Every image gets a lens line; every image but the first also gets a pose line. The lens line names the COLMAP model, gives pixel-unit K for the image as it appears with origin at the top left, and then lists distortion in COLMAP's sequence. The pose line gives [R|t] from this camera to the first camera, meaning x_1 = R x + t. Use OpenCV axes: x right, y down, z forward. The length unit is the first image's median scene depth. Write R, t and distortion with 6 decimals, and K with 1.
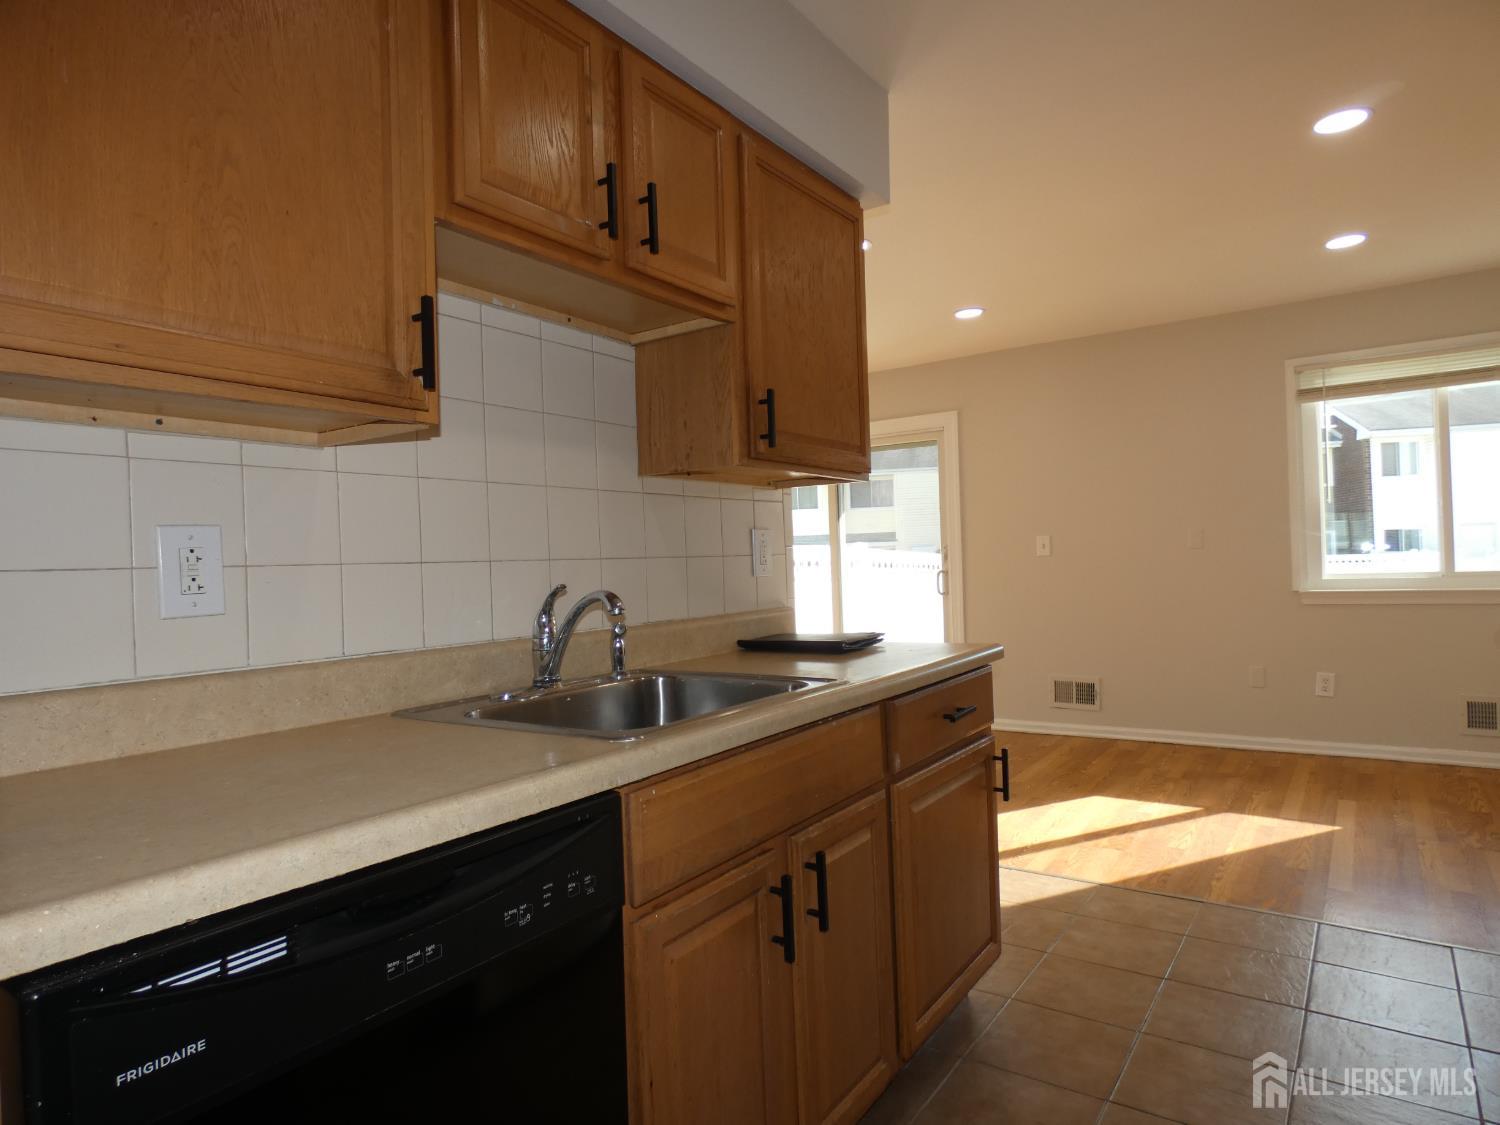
lens RADIAL K [[911.6, 0, 744.6], [0, 911.6, 559.0], [0, 0, 1]] dist [-0.002024, -0.003114]
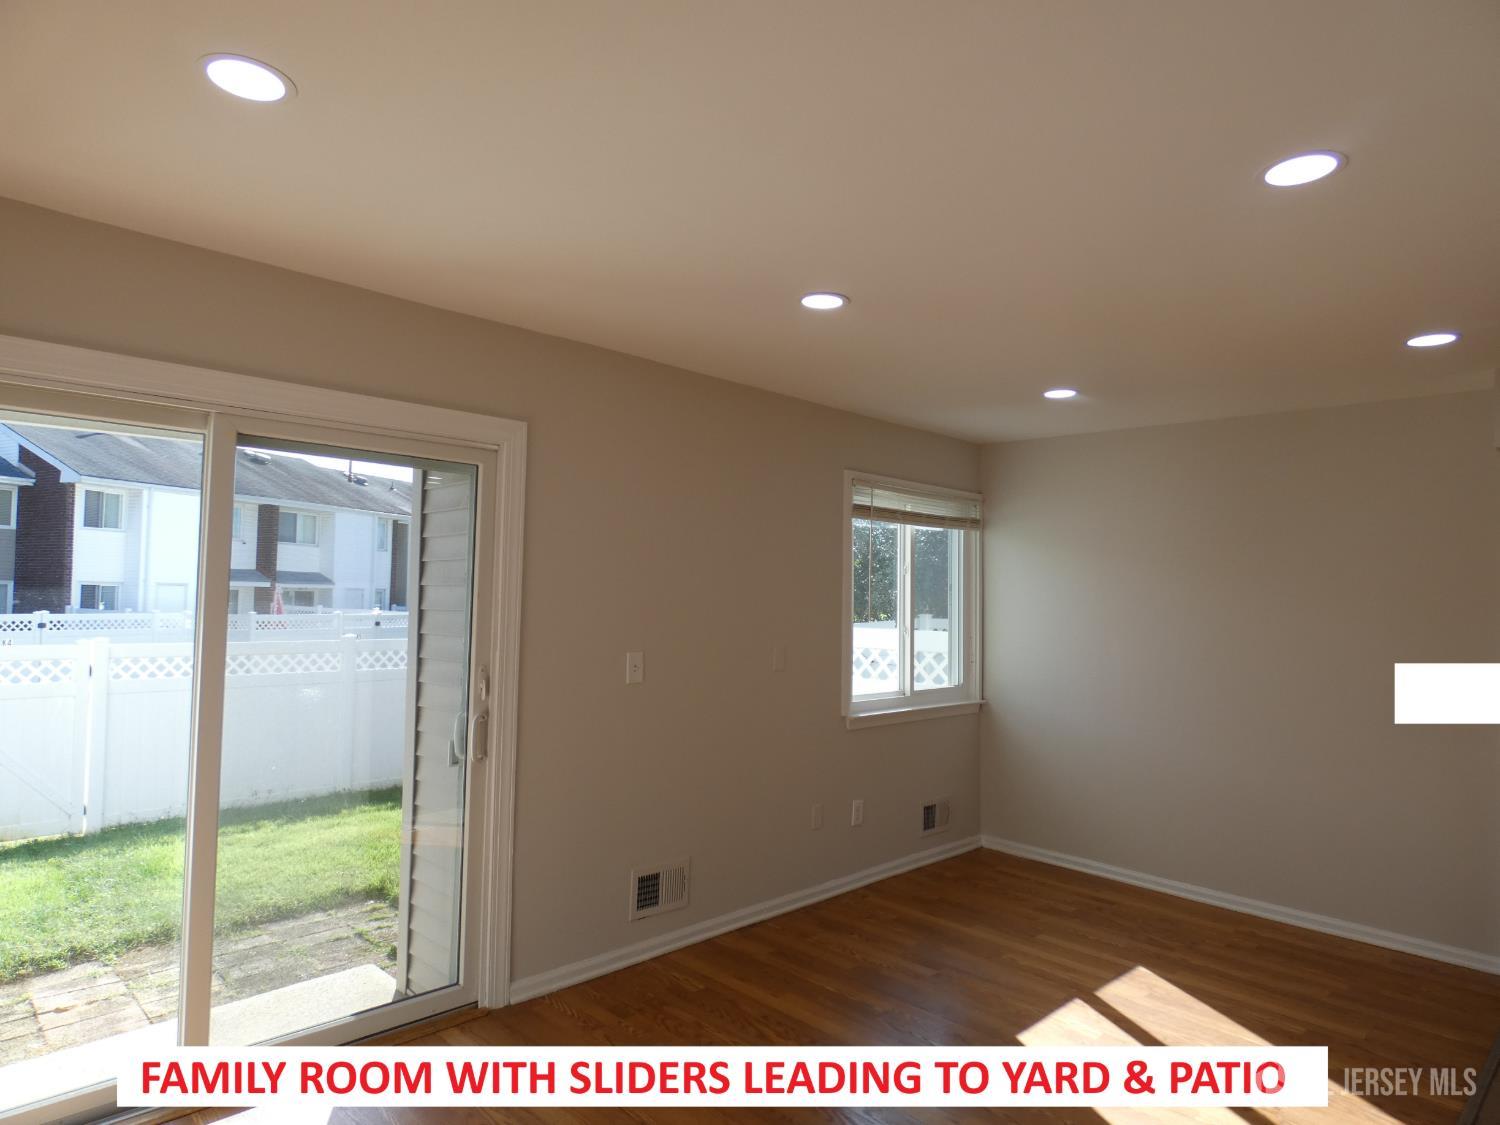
lens RADIAL K [[903.1, 0, 750.0], [0, 903.1, 562.5], [0, 0, 1]] dist [-0.000289, -0.002171]
pose [[0.180902, 0.077894, 0.980412, -0.366027], [-0.032153, 0.996794, -0.073263, -0.056402], [-0.982975, -0.018269, 0.182827, 1.016779]]
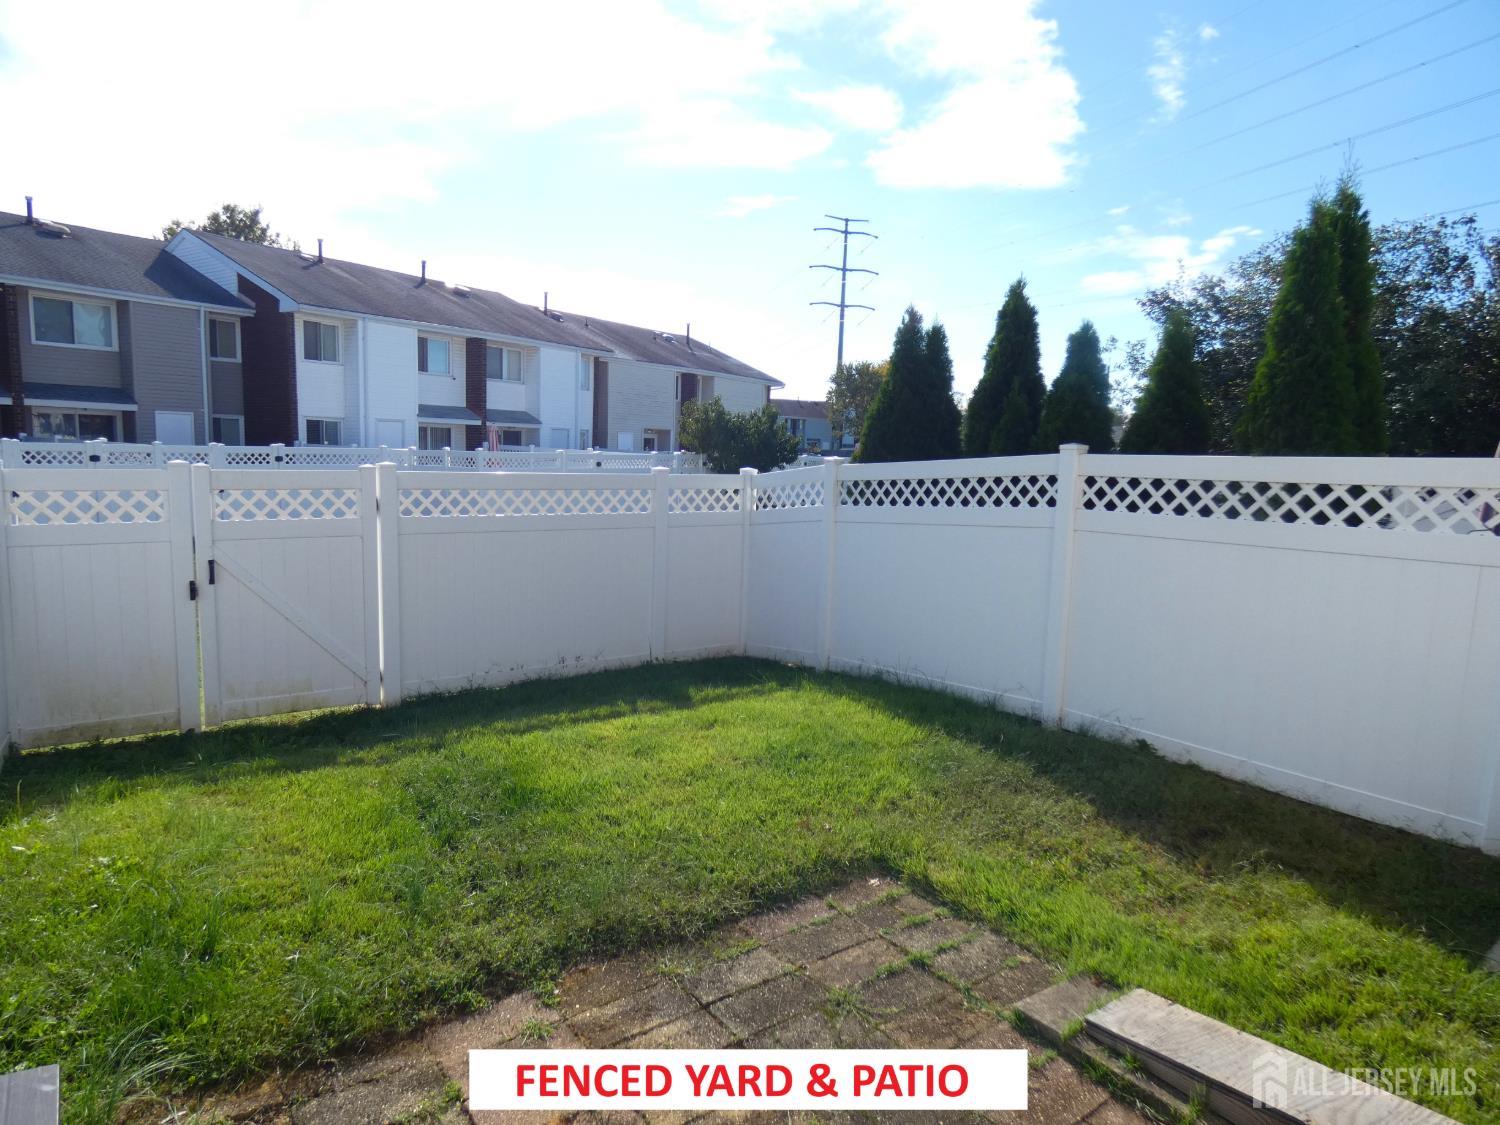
lens RADIAL K [[903.1, 0, 750.0], [0, 903.1, 562.5], [0, 0, 1]] dist [-0.000289, -0.002171]
pose [[0.341639, -0.072942, 0.936996, 0.054829], [-0.052342, 0.993960, 0.096461, -0.005756], [-0.938373, -0.081999, 0.335758, 1.617450]]
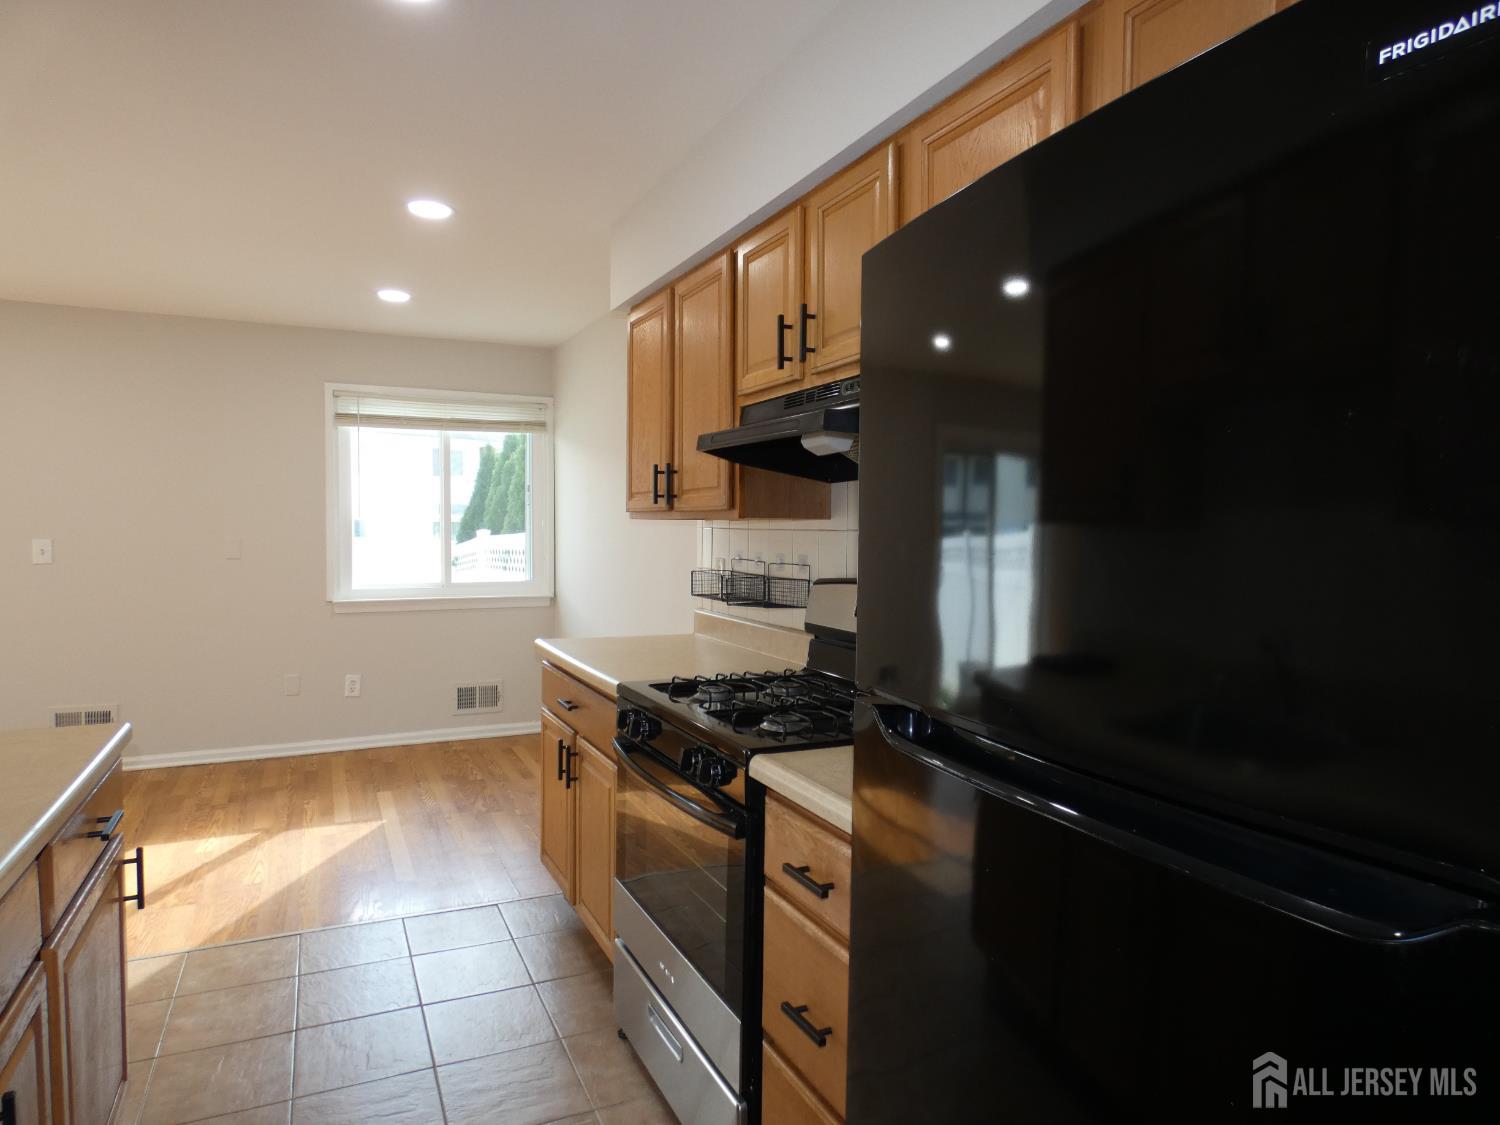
lens RADIAL K [[911.6, 0, 744.6], [0, 911.6, 559.0], [0, 0, 1]] dist [-0.002024, -0.003114]
pose [[0.498503, 0.004589, 0.866876, -0.085573], [-0.028067, 0.999547, 0.010849, -0.043183], [-0.866433, -0.029739, 0.498406, 0.050847]]
